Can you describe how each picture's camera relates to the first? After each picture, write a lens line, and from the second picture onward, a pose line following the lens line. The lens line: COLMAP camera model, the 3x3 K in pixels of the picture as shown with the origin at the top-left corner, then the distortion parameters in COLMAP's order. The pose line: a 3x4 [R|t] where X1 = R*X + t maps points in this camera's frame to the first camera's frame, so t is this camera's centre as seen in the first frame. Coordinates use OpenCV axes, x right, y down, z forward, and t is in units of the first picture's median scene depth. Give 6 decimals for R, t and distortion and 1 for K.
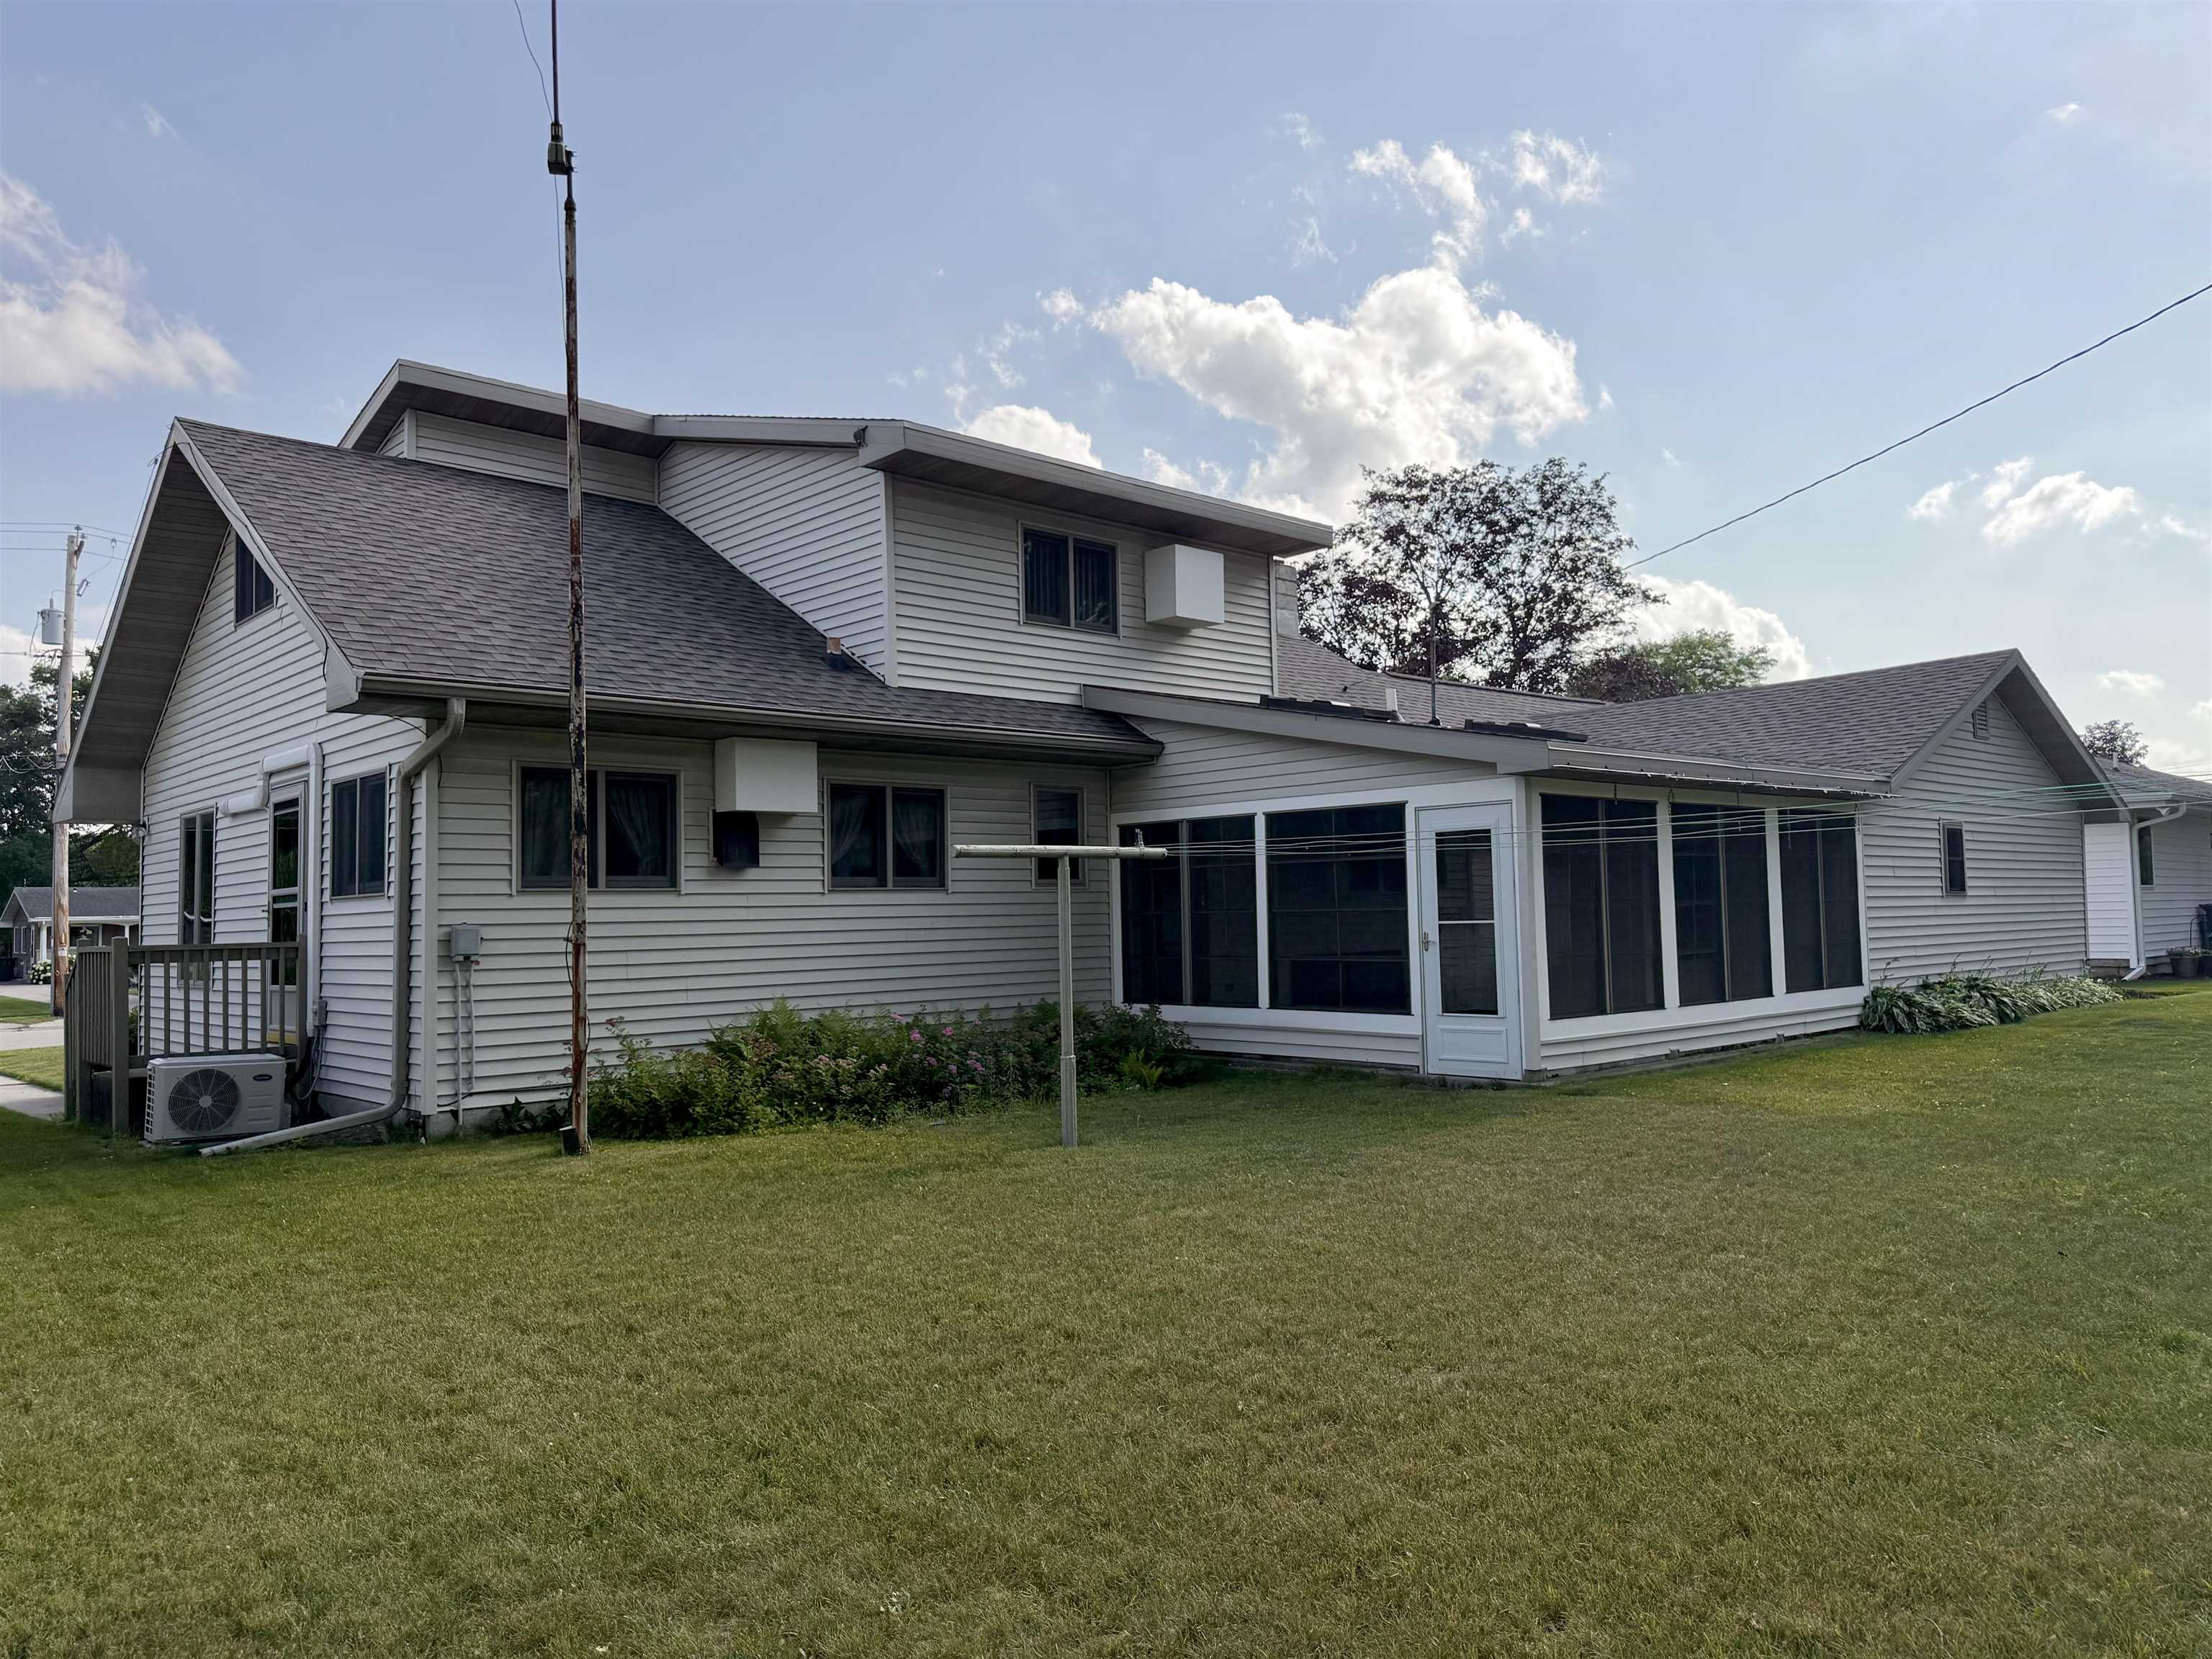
lens RADIAL K [[1553.4, 0, 1099.8], [0, 1553.4, 833.9], [0, 0, 1]] dist [0.135967, -0.236046]
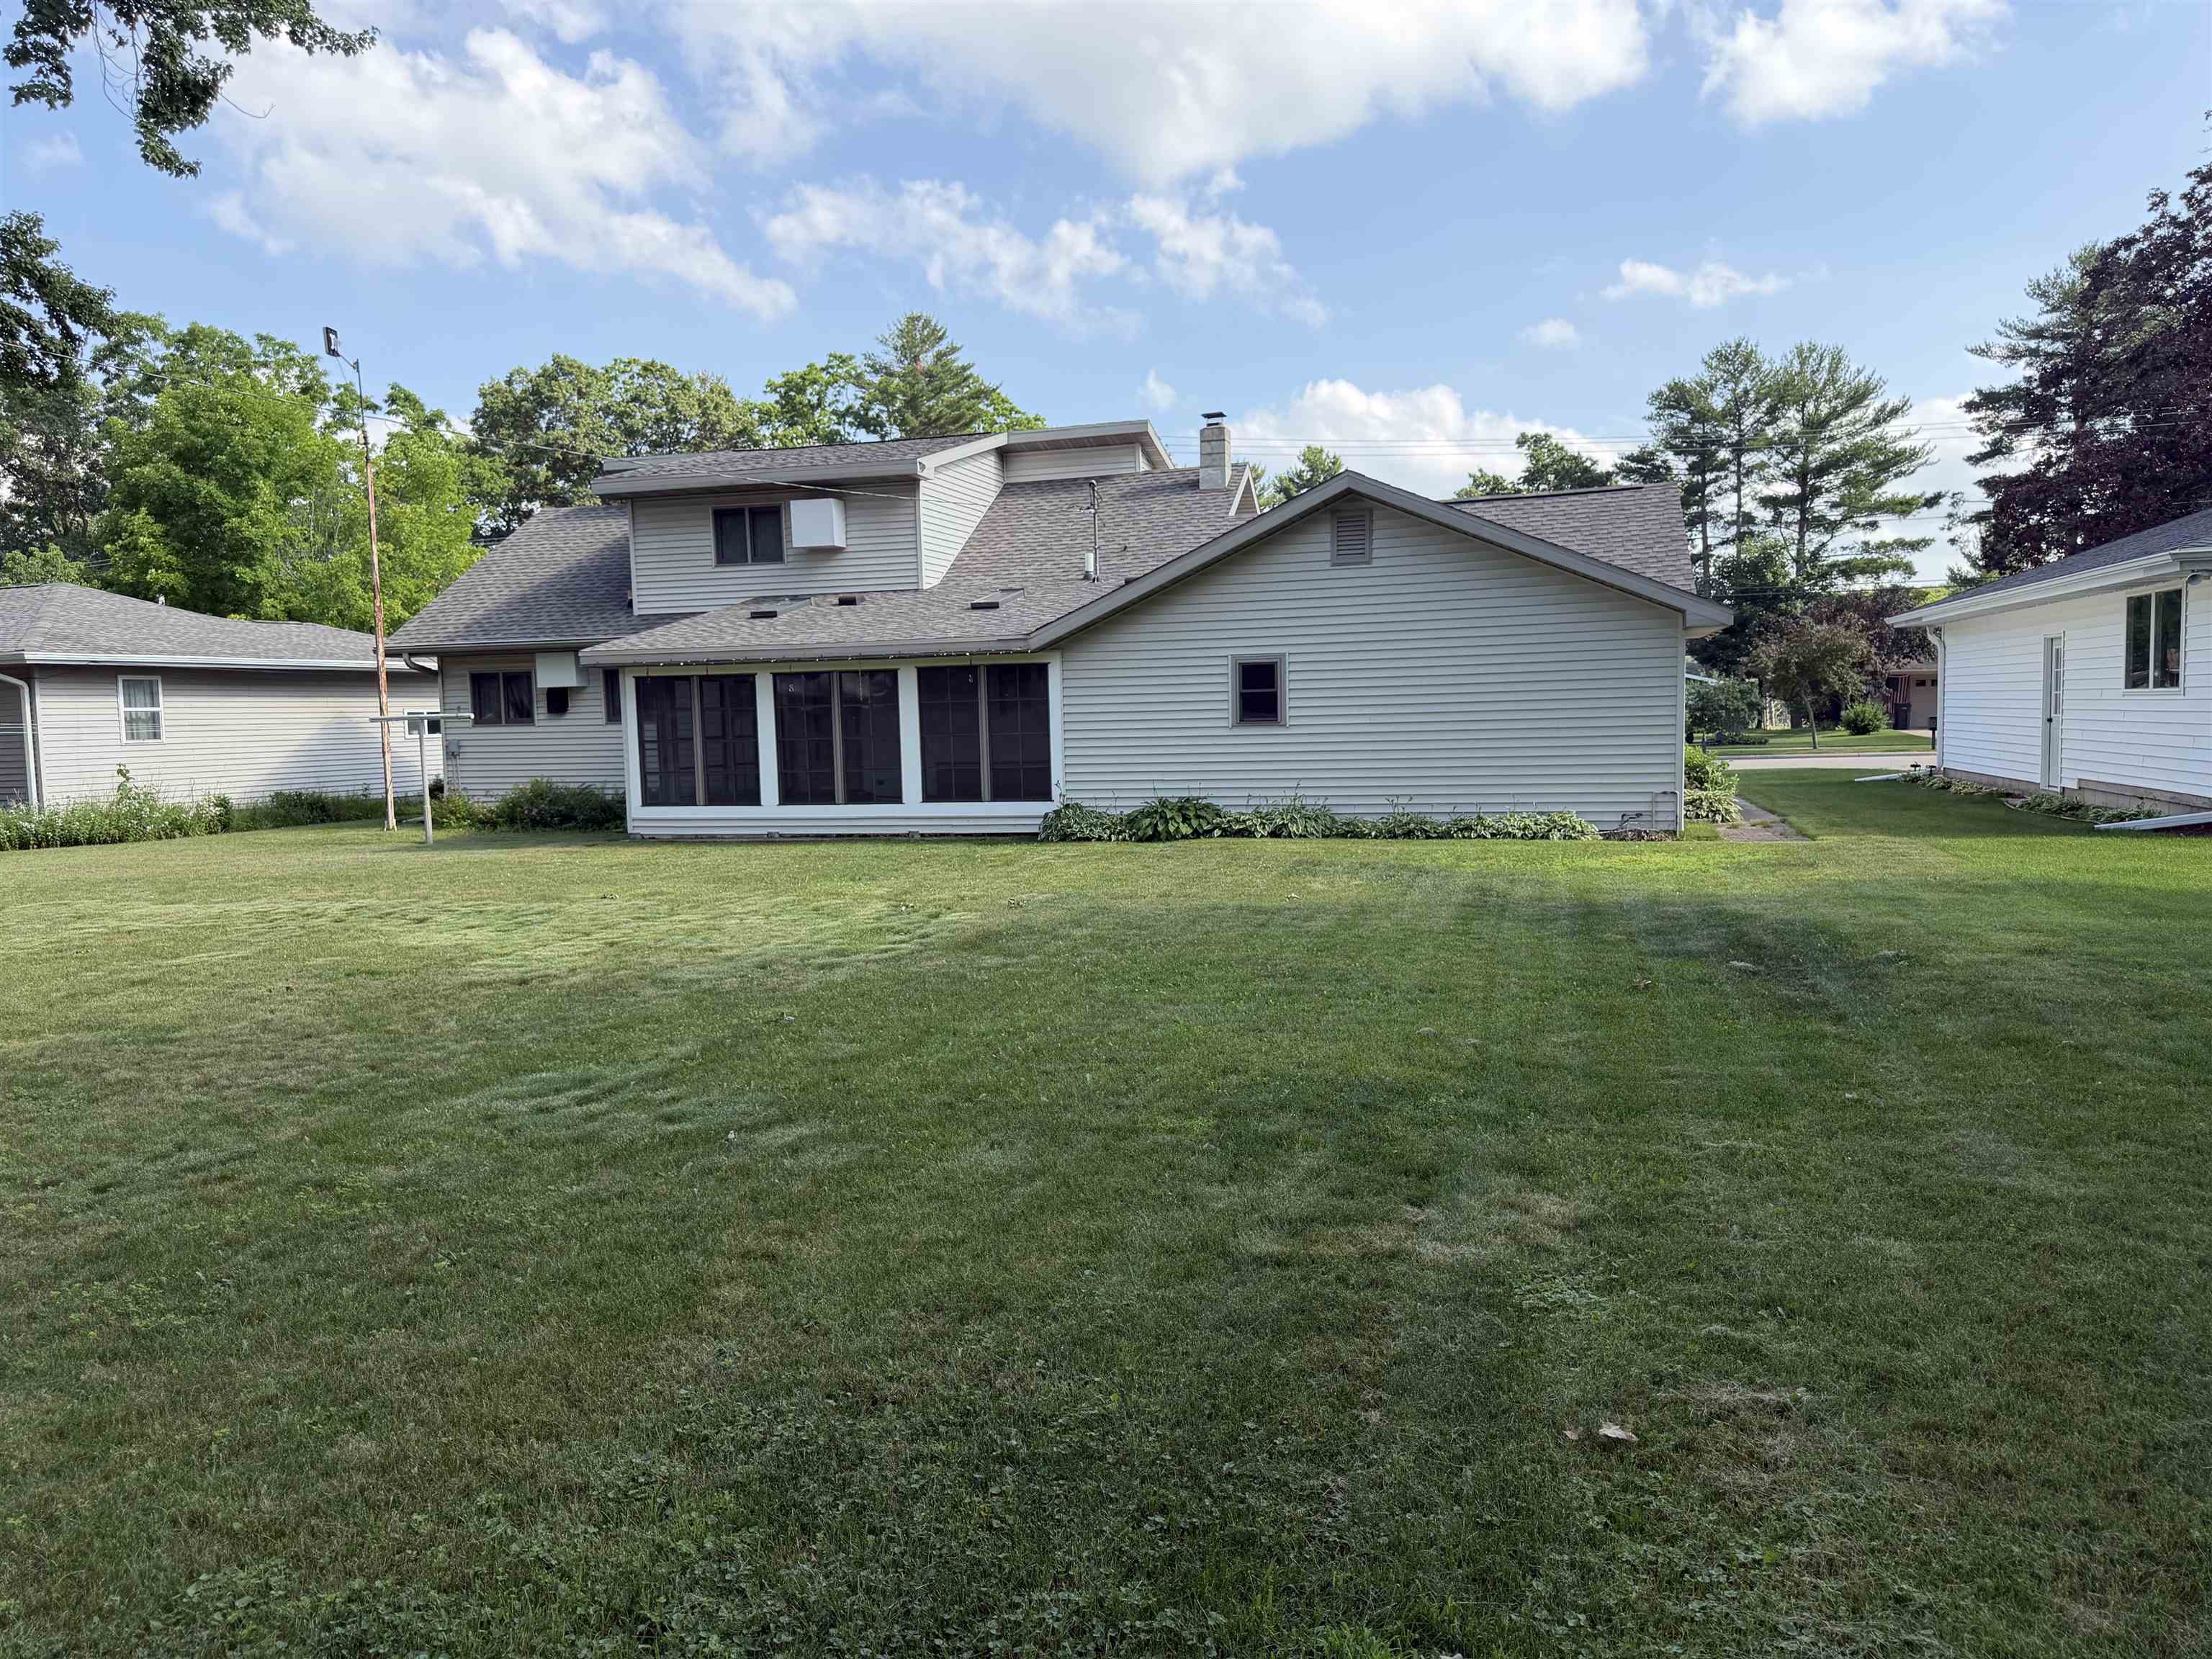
lens RADIAL K [[1553.4, 0, 1099.8], [0, 1553.4, 833.9], [0, 0, 1]] dist [0.135967, -0.236046]
pose [[0.526805, 0.071348, -0.846987, 1.674584], [0.059465, 0.990936, 0.120460, -0.026036], [0.847904, -0.113825, 0.517787, 0.428686]]
